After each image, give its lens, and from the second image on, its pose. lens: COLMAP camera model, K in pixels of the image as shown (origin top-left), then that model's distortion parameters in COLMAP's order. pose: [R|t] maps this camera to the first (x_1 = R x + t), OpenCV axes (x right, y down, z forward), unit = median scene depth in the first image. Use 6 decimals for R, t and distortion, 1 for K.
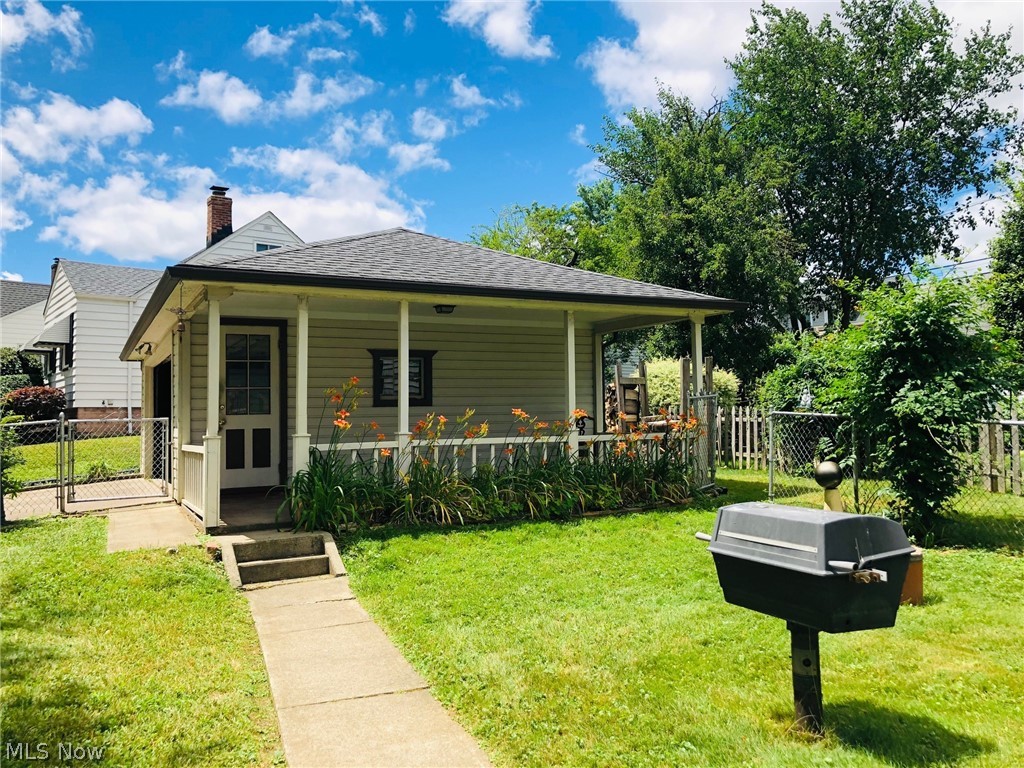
lens RADIAL K [[841.4, 0, 511.1], [0, 841.4, 383.9], [0, 0, 1]] dist [-0.001133, -0.007468]
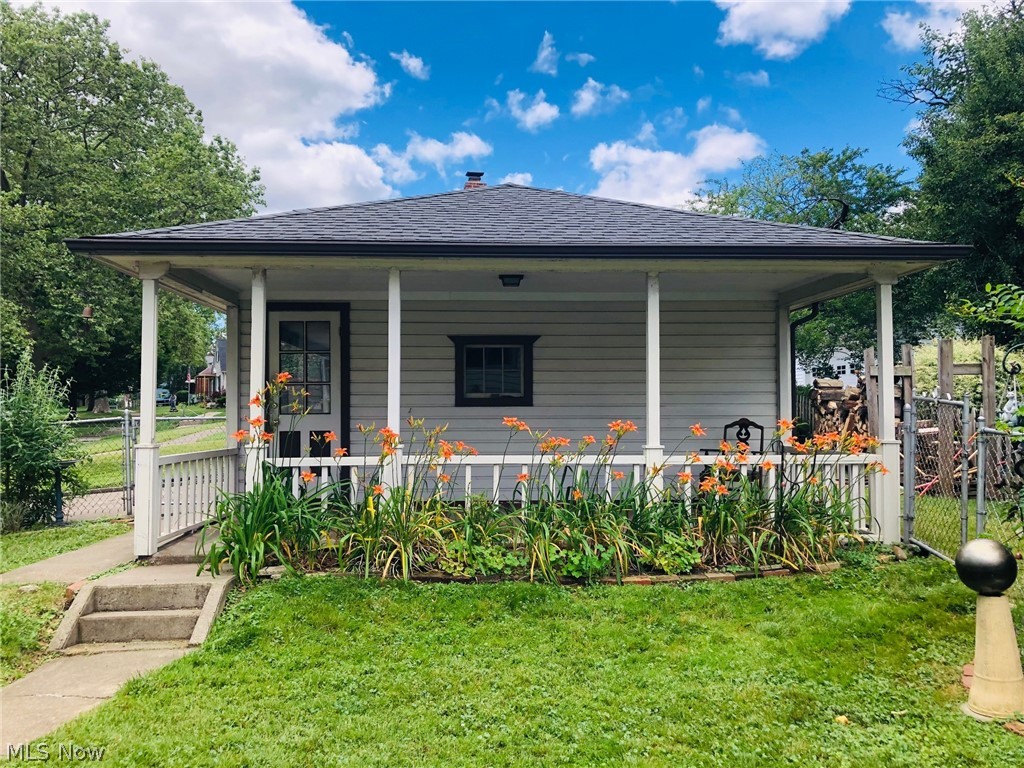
lens RADIAL K [[841.4, 0, 512.5], [0, 841.4, 381.8], [0, 0, 1]] dist [-0.001133, -0.007468]
pose [[0.904811, 0.000903, -0.425813, 0.230160], [0.003708, 0.999943, 0.010000, -0.004666], [0.425798, -0.010627, 0.904756, 0.297000]]
